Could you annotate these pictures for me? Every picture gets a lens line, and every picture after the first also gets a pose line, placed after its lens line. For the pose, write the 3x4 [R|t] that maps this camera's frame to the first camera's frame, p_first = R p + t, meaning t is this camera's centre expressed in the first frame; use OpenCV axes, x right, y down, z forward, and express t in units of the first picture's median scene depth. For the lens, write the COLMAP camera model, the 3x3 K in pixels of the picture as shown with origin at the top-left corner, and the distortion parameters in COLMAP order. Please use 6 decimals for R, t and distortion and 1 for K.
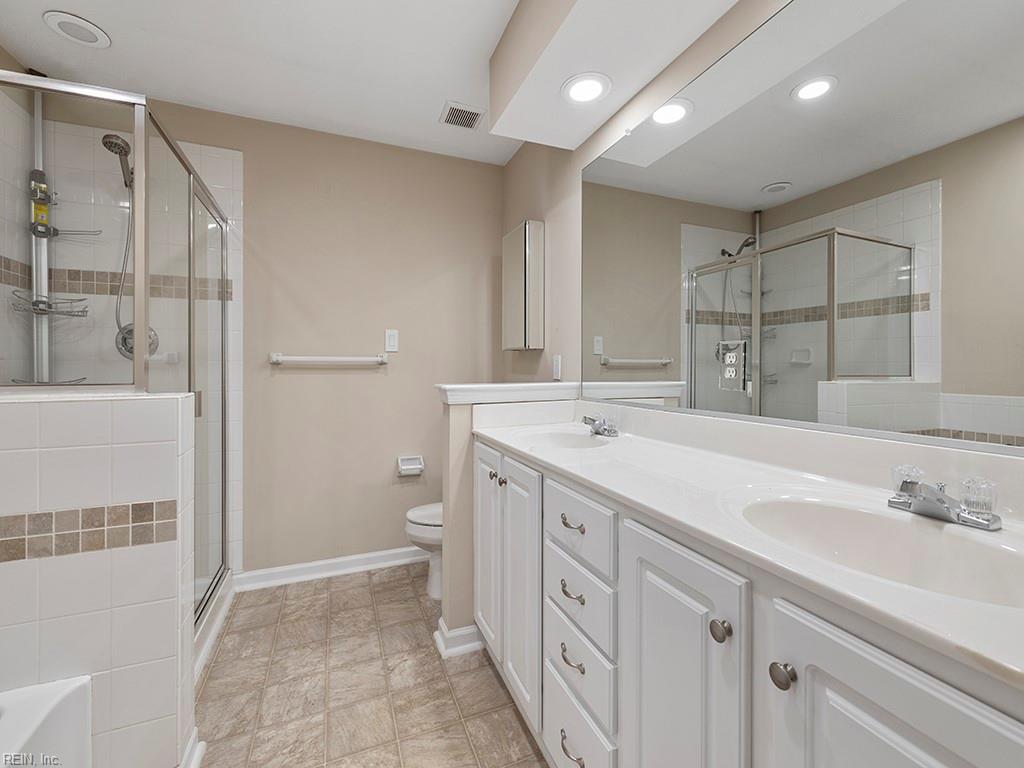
lens RADIAL K [[432.3, 0, 509.8], [0, 432.3, 368.8], [0, 0, 1]] dist [-0.001034, 0.000271]
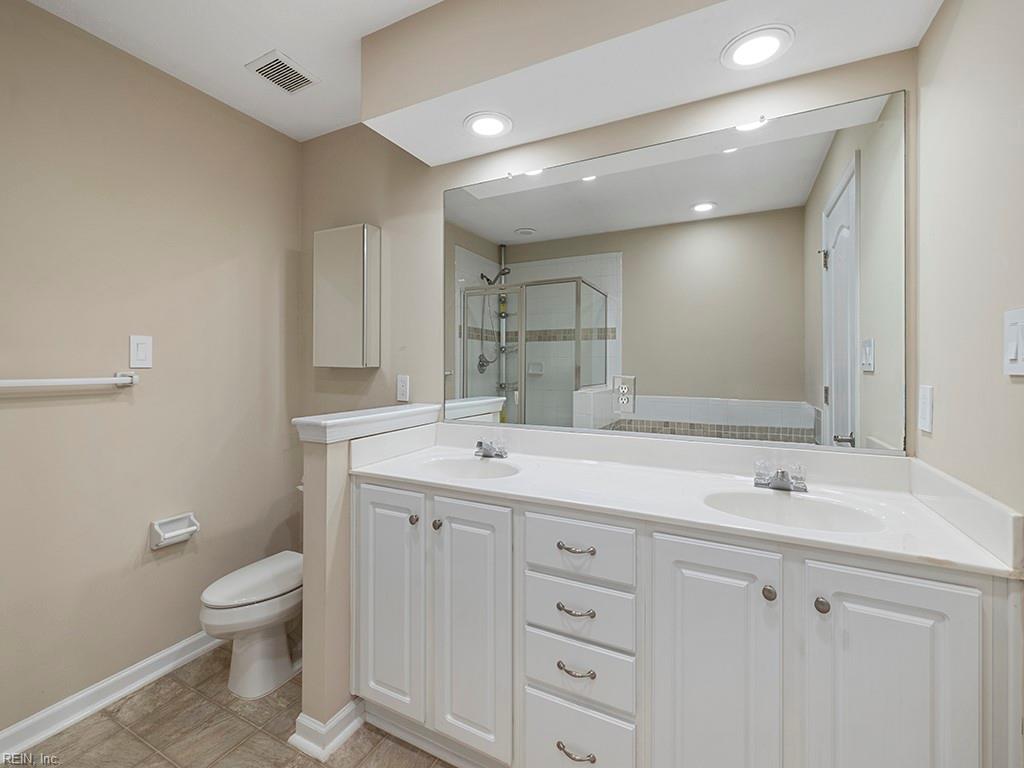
lens RADIAL K [[438.2, 0, 512.5], [0, 438.2, 367.5], [0, 0, 1]] dist [0.000869, 0.000425]
pose [[0.755170, 0.000801, 0.655528, -0.360970], [-0.001635, 0.999998, 0.000661, -0.053529], [-0.655527, -0.001571, 0.755171, 0.131873]]
